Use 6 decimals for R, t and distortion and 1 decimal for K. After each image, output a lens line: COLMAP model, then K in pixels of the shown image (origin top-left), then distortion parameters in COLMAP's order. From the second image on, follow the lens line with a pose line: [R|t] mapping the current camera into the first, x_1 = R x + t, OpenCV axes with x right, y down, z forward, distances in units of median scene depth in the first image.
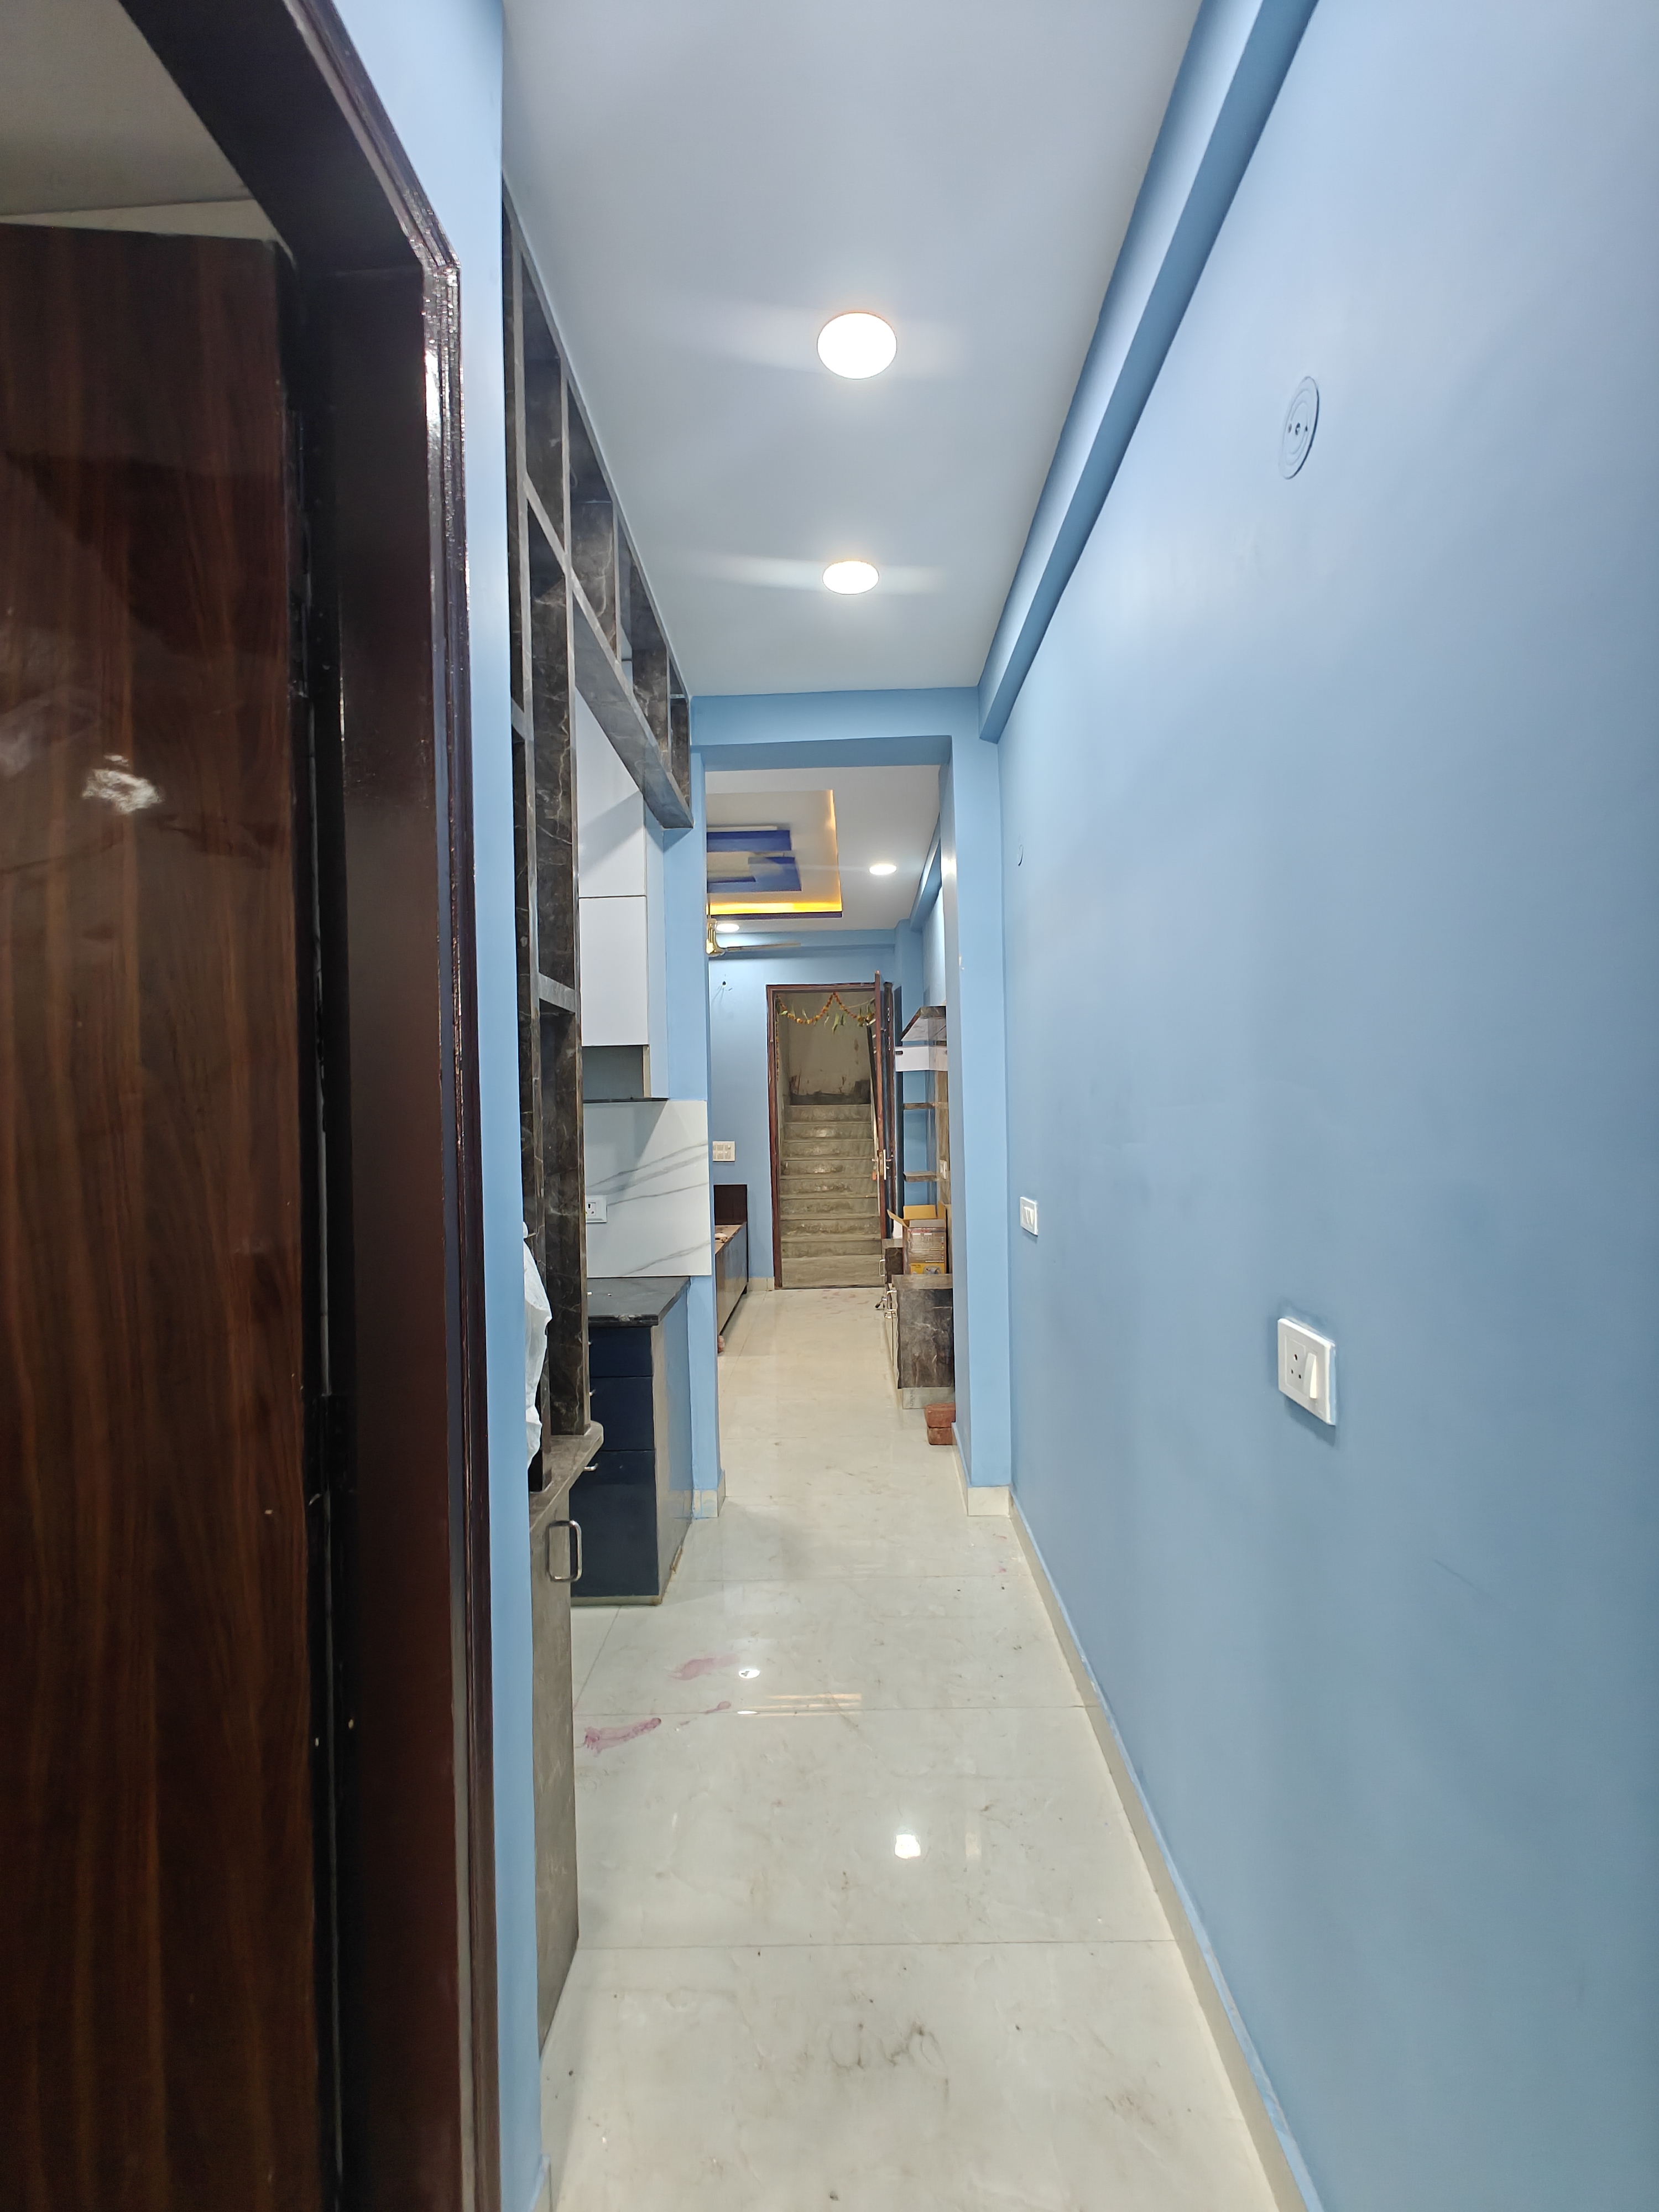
lens RADIAL K [[935.7, 0, 822.7], [0, 935.7, 1108.7], [0, 0, 1]] dist [-0.010318, 0.000216]
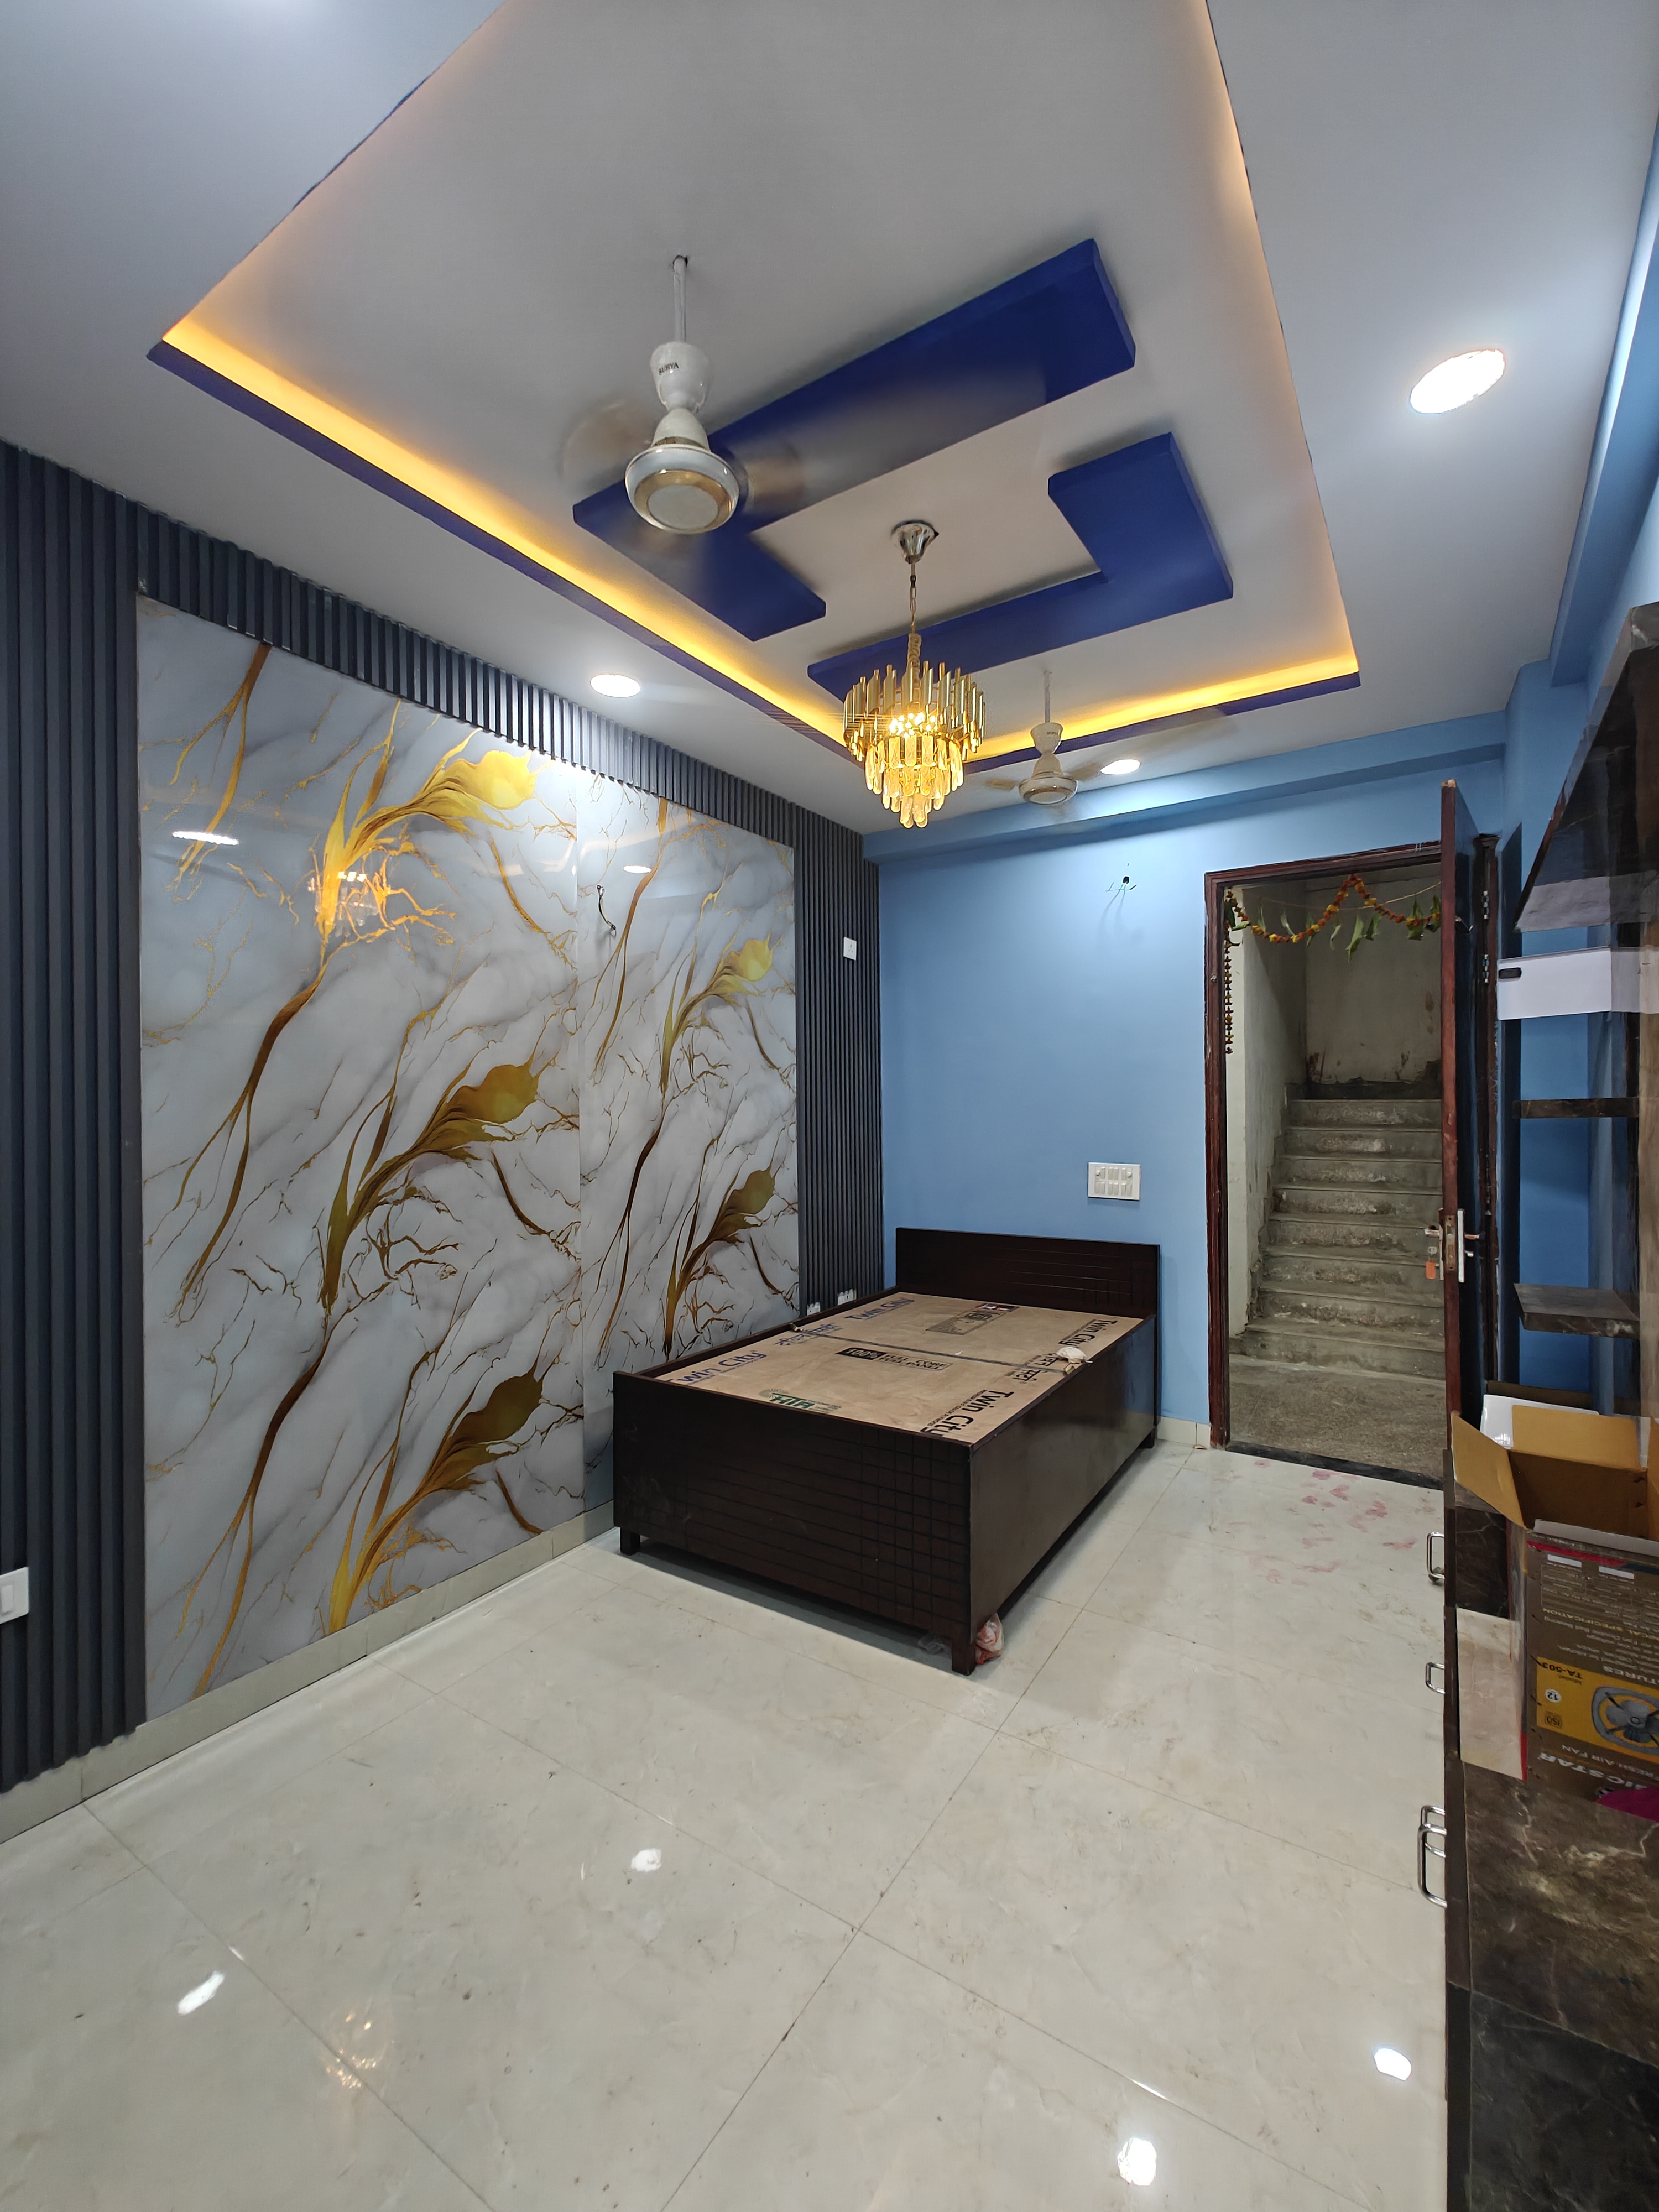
lens RADIAL K [[935.7, 0, 822.7], [0, 935.7, 1108.7], [0, 0, 1]] dist [-0.010318, 0.000216]
pose [[0.847066, 0.016097, -0.531244, 0.038880], [-0.011528, 0.999863, 0.011916, -0.001944], [0.531362, -0.003970, 0.847135, 0.436868]]
